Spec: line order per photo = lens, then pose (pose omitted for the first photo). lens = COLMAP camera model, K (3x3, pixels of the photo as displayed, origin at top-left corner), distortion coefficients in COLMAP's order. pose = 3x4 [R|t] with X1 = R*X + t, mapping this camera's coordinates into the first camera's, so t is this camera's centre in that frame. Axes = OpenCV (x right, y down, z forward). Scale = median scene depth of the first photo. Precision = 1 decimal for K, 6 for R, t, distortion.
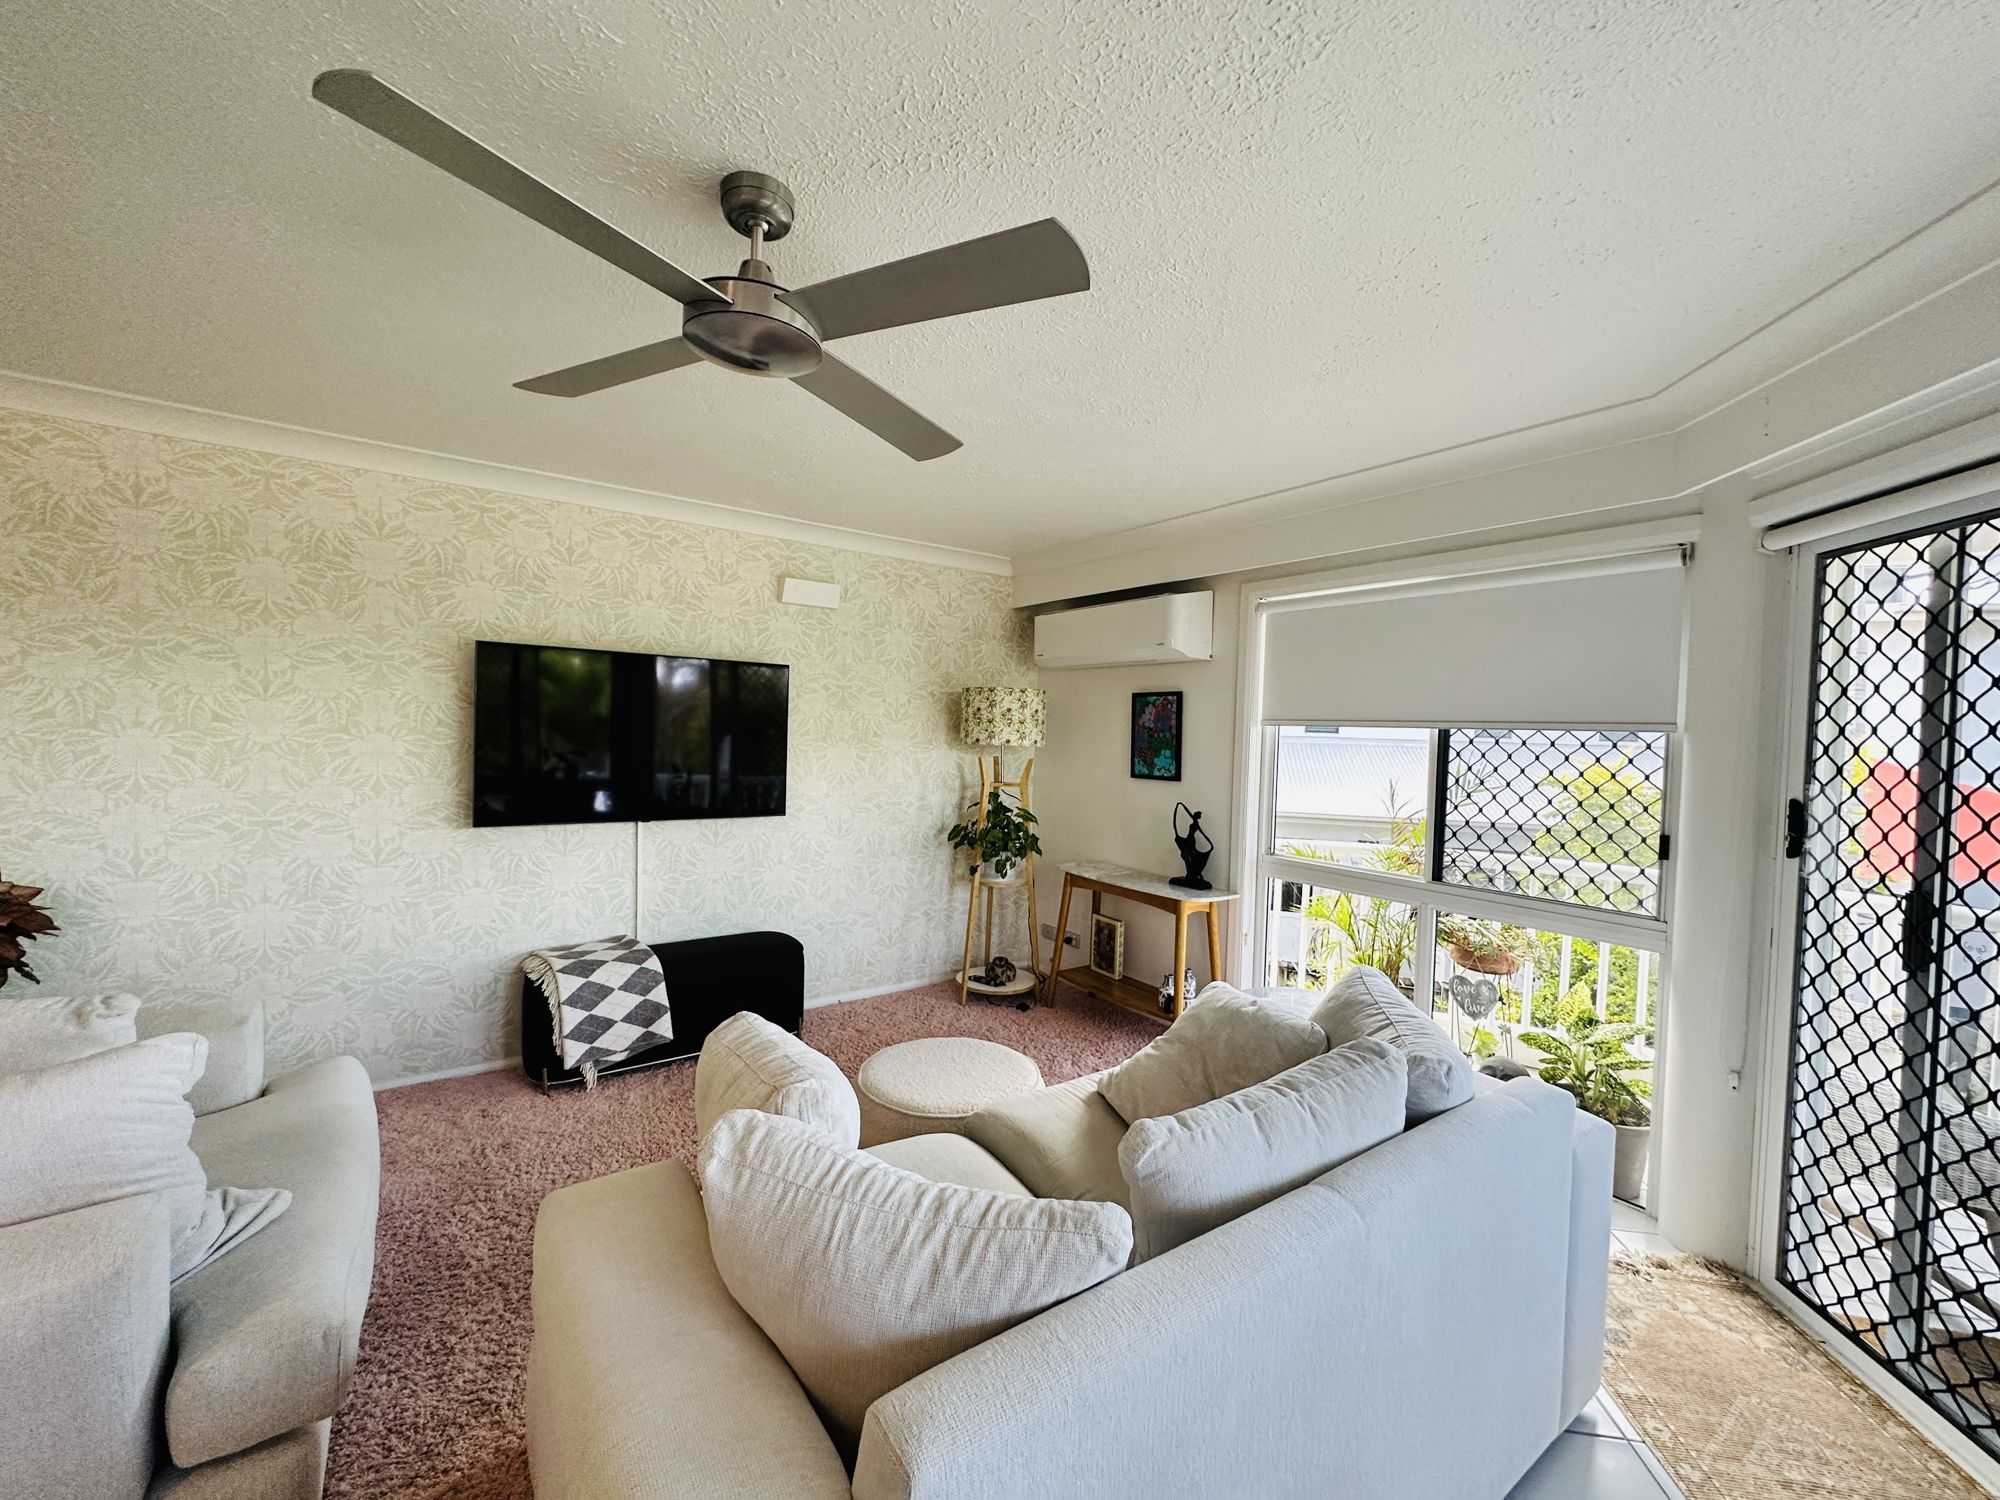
lens RADIAL K [[795.0, 0, 1000.0], [0, 795.0, 750.0], [0, 0, 1]] dist [-0.000693, 0.000071]
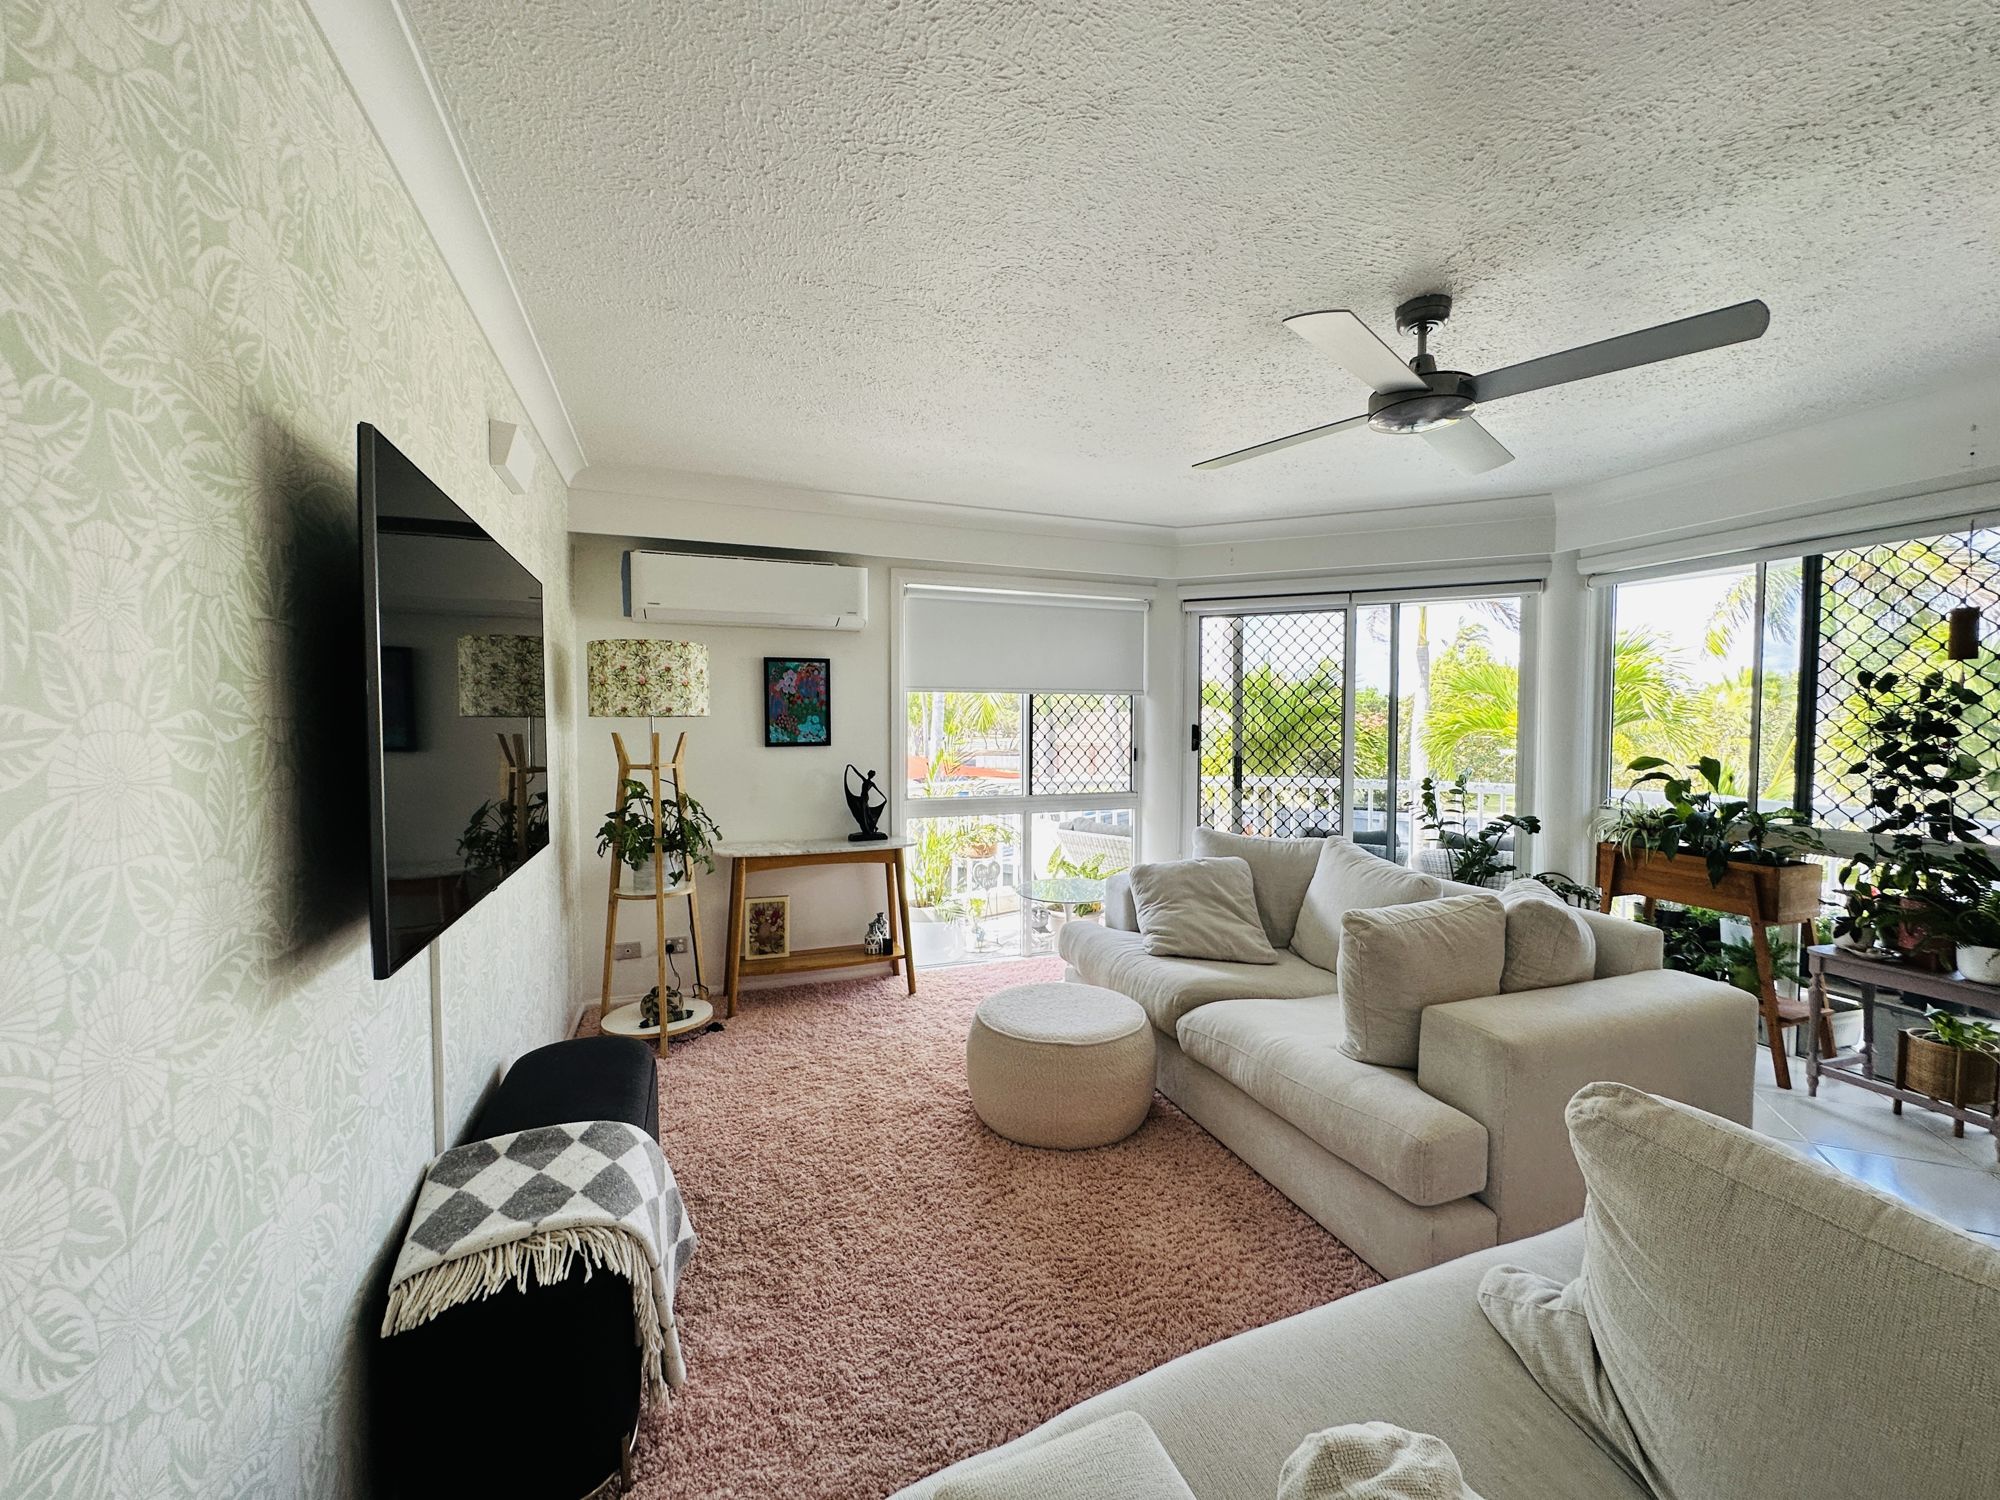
lens RADIAL K [[795.0, 0, 1000.0], [0, 795.0, 750.0], [0, 0, 1]] dist [-0.000693, 0.000071]
pose [[0.264570, -0.066277, 0.962086, -0.760571], [0.032272, 0.997685, 0.059855, -0.010389], [-0.963826, 0.015213, 0.266096, 0.543814]]
